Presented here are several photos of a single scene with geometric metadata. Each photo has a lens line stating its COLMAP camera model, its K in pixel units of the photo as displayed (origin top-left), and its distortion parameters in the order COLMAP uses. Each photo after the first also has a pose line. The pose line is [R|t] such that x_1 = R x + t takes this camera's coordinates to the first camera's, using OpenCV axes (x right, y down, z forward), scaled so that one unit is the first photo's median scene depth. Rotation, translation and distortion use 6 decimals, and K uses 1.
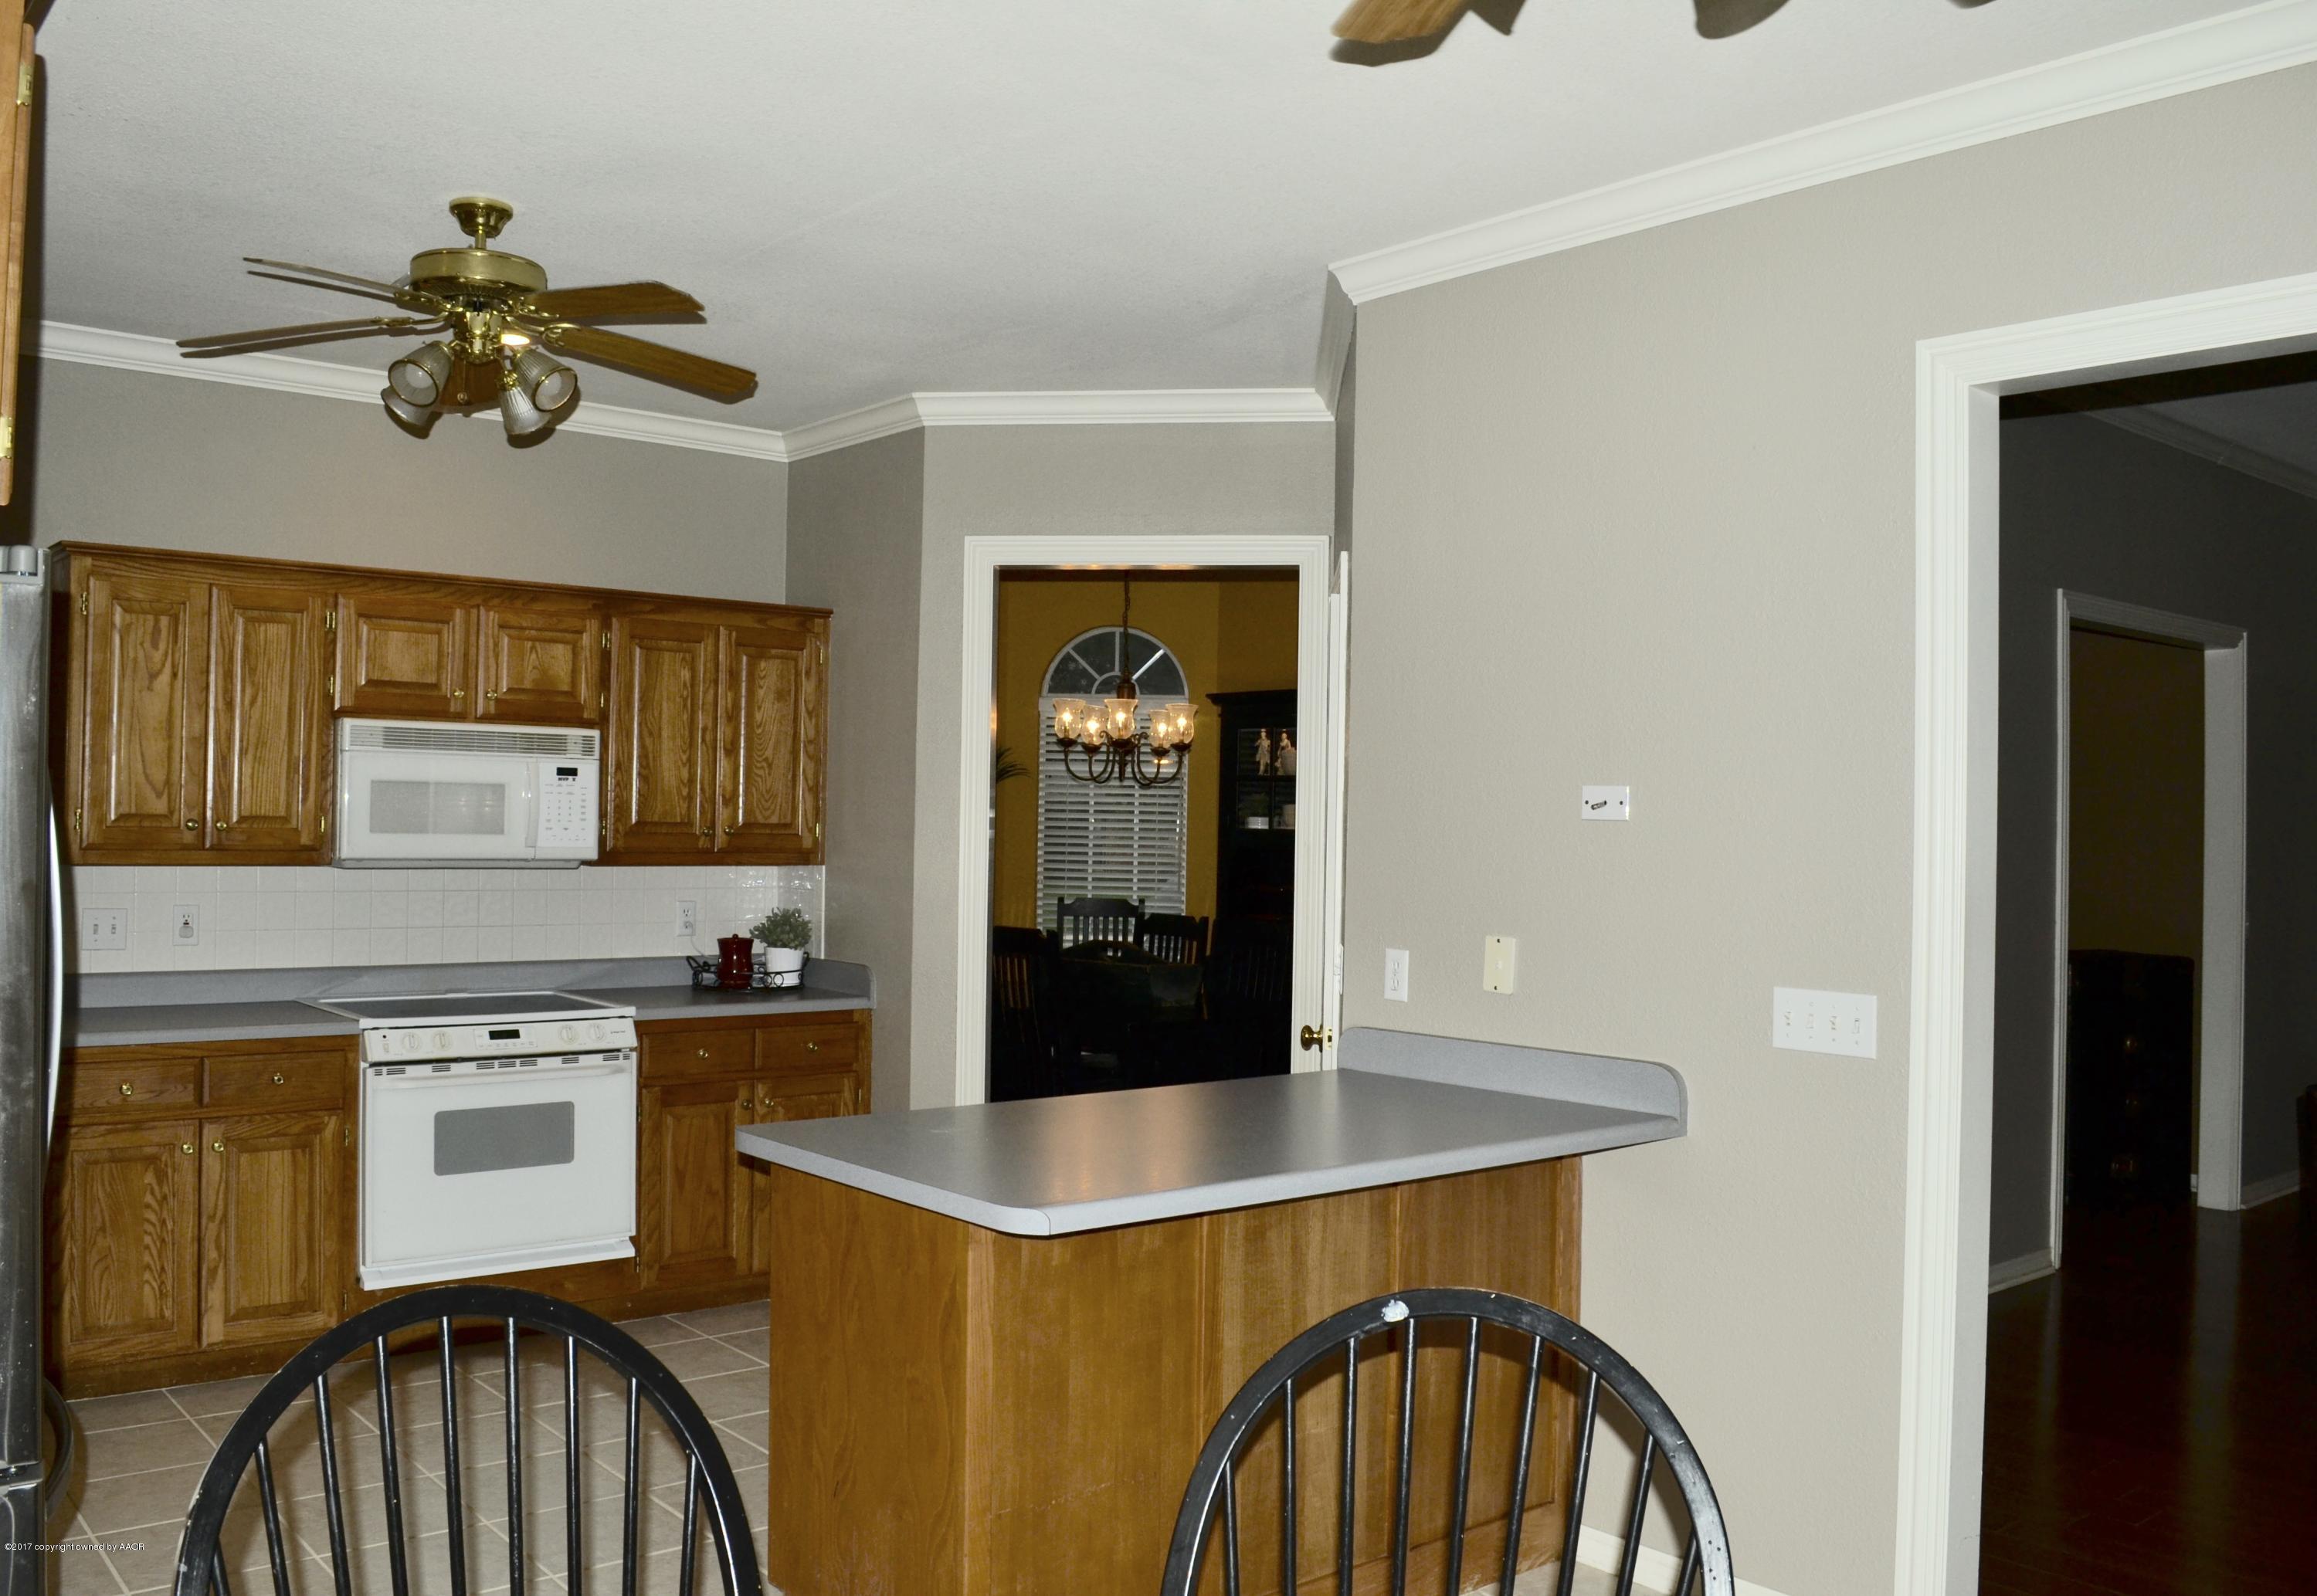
lens RADIAL K [[1937.2, 0, 1161.1], [0, 1937.2, 791.2], [0, 0, 1]] dist [-0.071532, -0.001341]
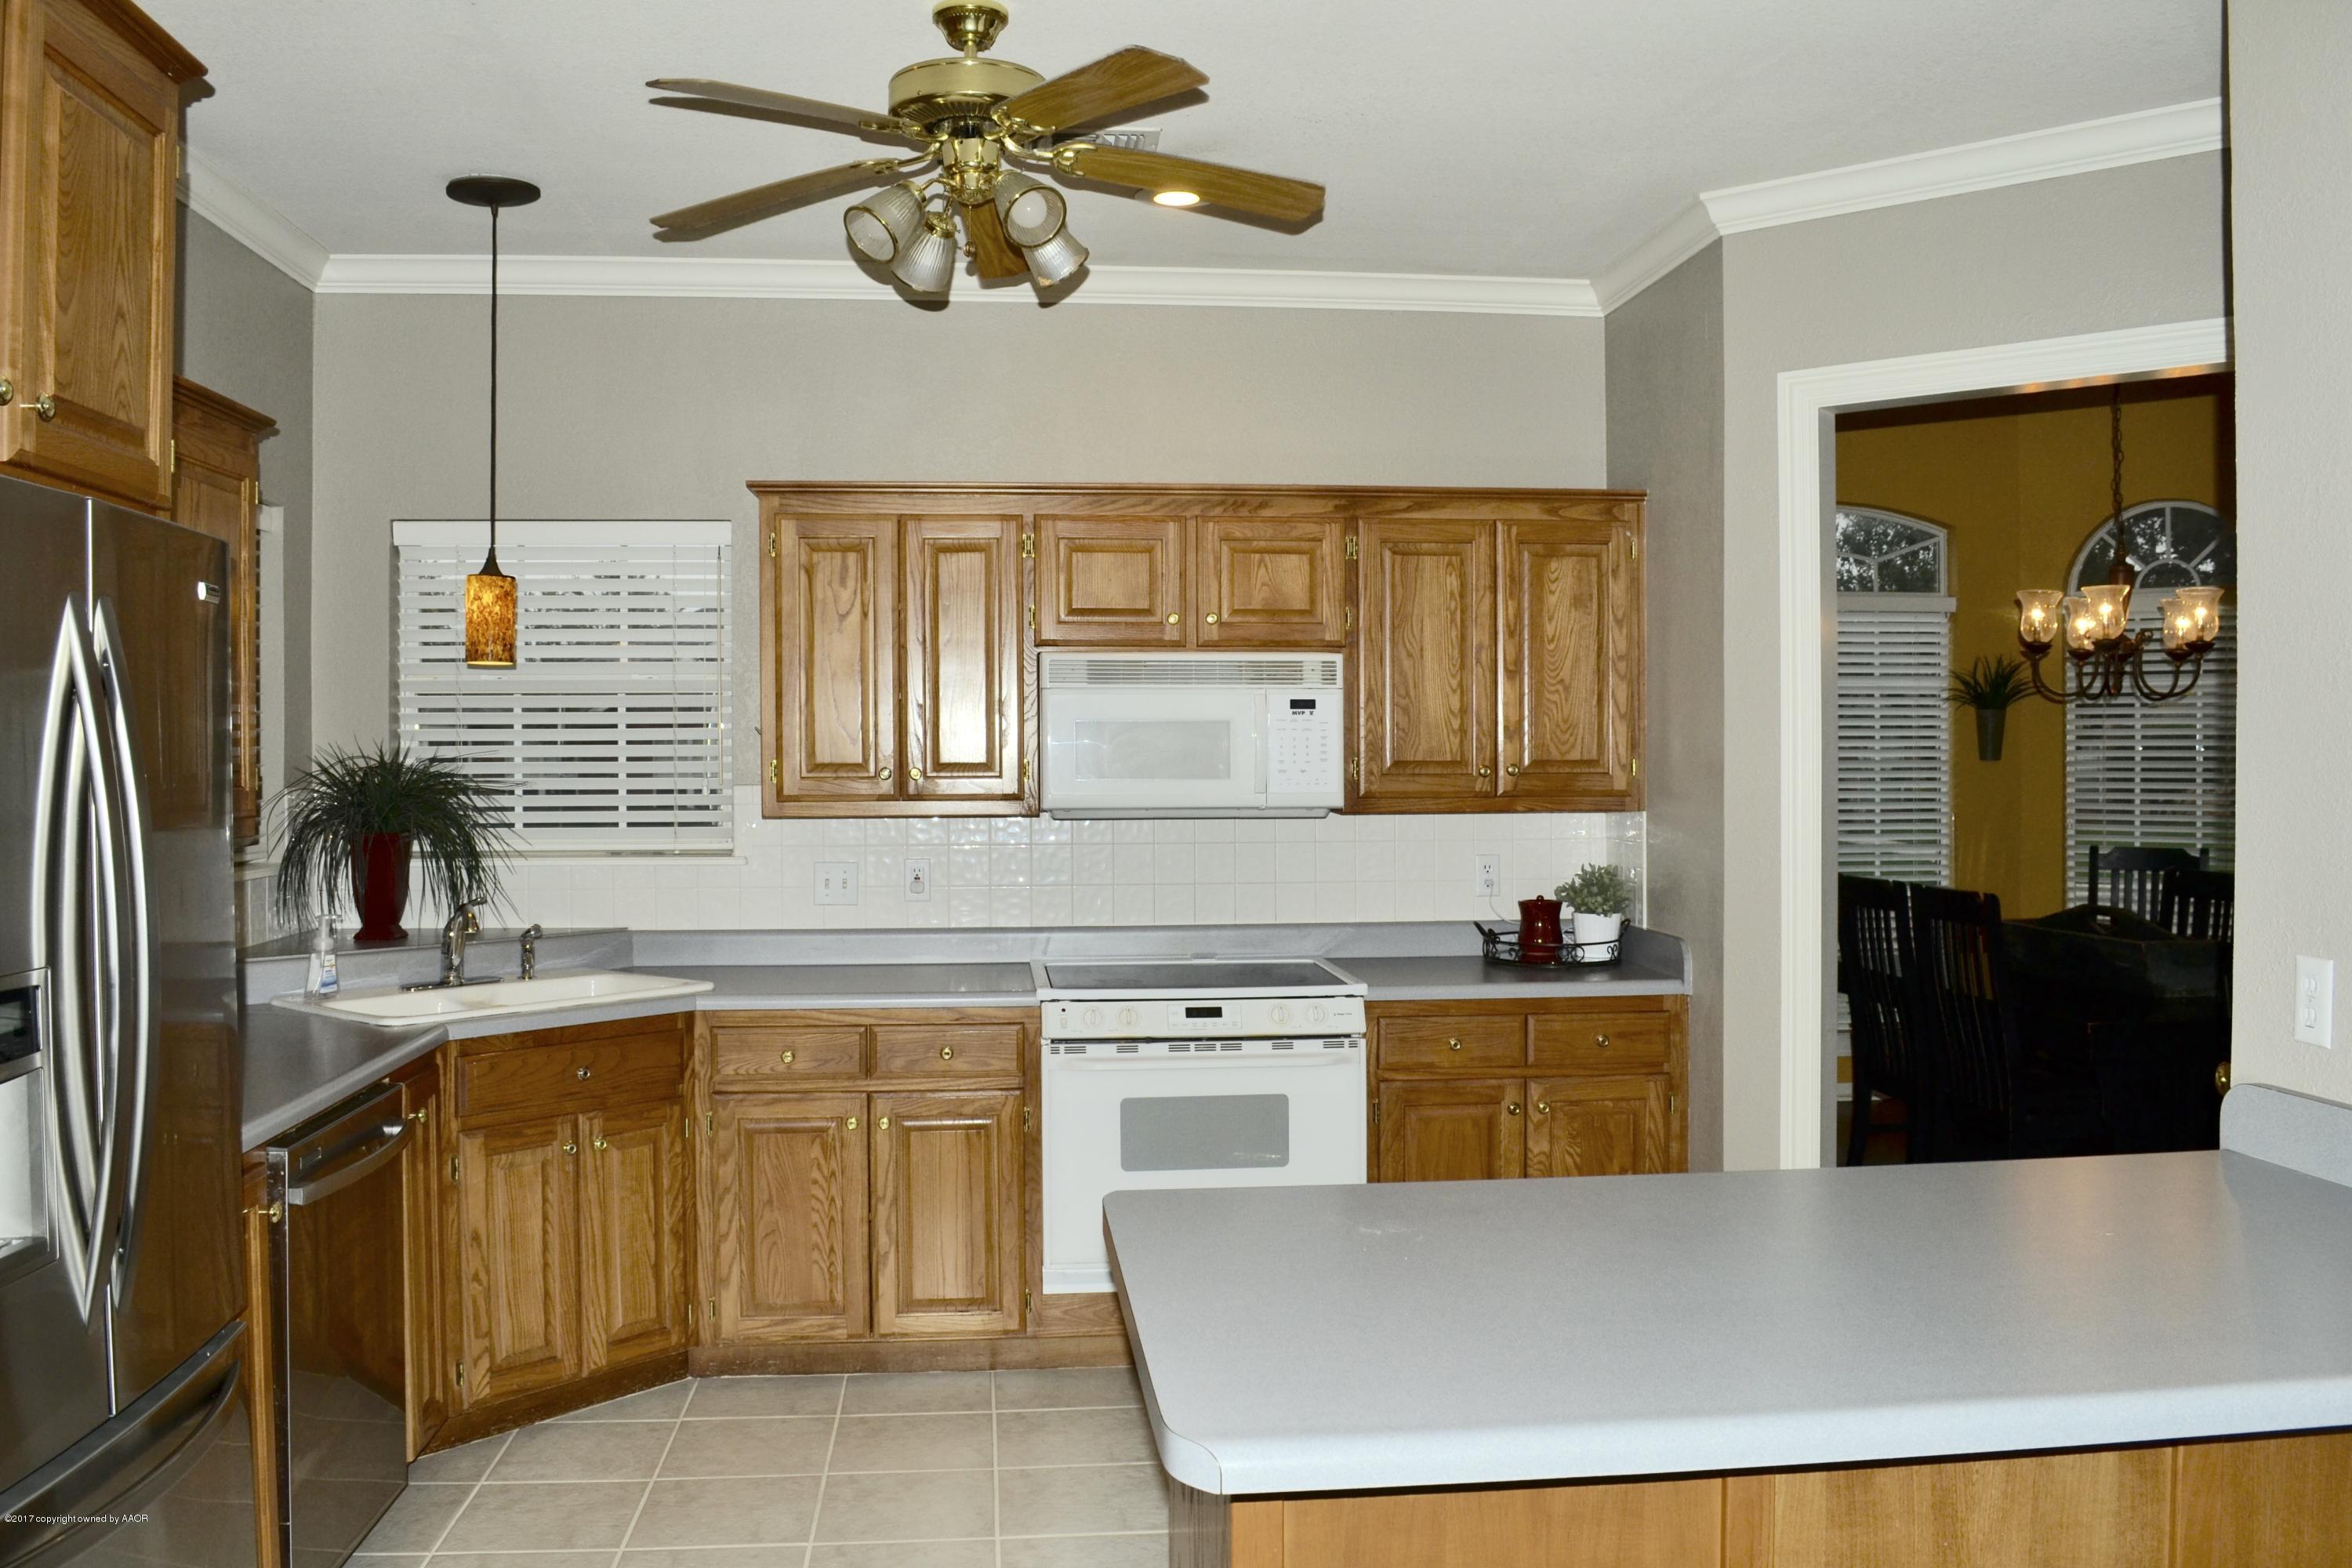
lens RADIAL K [[1889.1, 0, 1187.9], [0, 1889.1, 773.0], [0, 0, 1]] dist [-0.082475, 0.011642]
pose [[0.828785, -0.015352, -0.559356, 0.115437], [0.027222, 0.999546, 0.012901, 0.008085], [0.558904, -0.025919, 0.828827, 0.276305]]
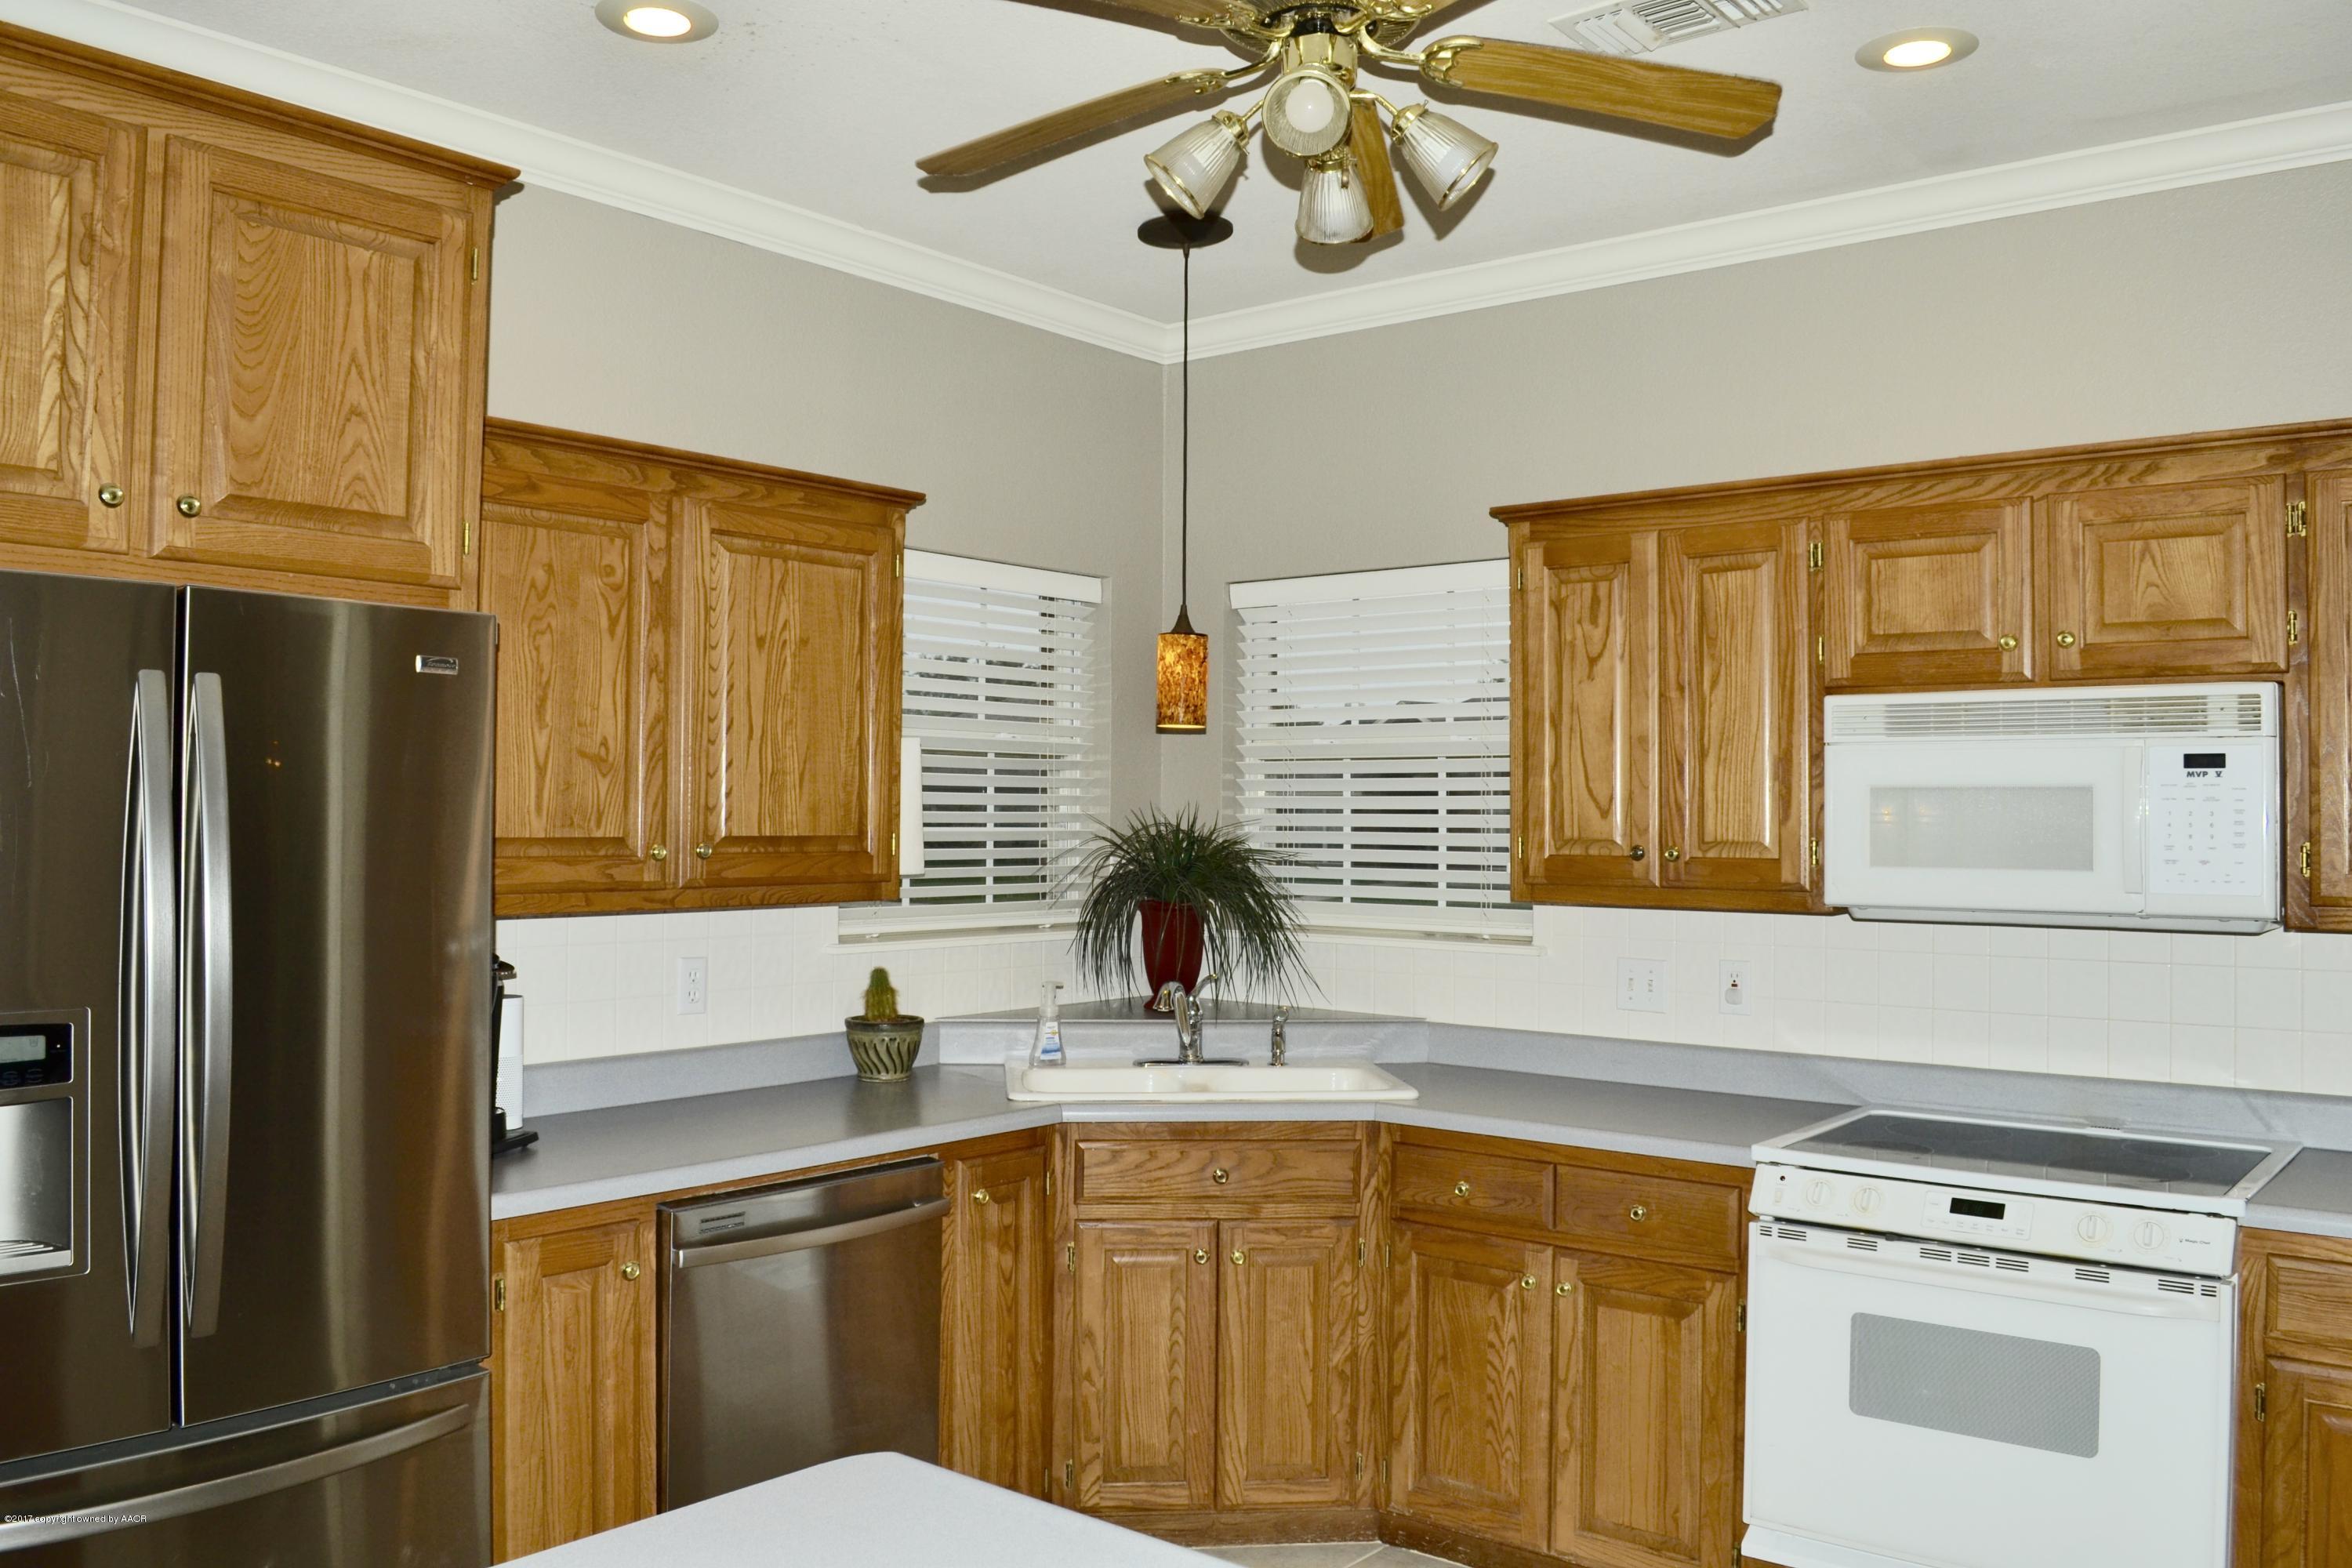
lens RADIAL K [[1889.1, 0, 1187.9], [0, 1889.1, 773.0], [0, 0, 1]] dist [-0.082475, 0.011642]
pose [[0.181551, -0.039872, -0.982573, 0.166779], [0.009657, 0.999202, -0.038763, 0.011396], [0.983334, -0.002452, 0.181791, 0.605159]]
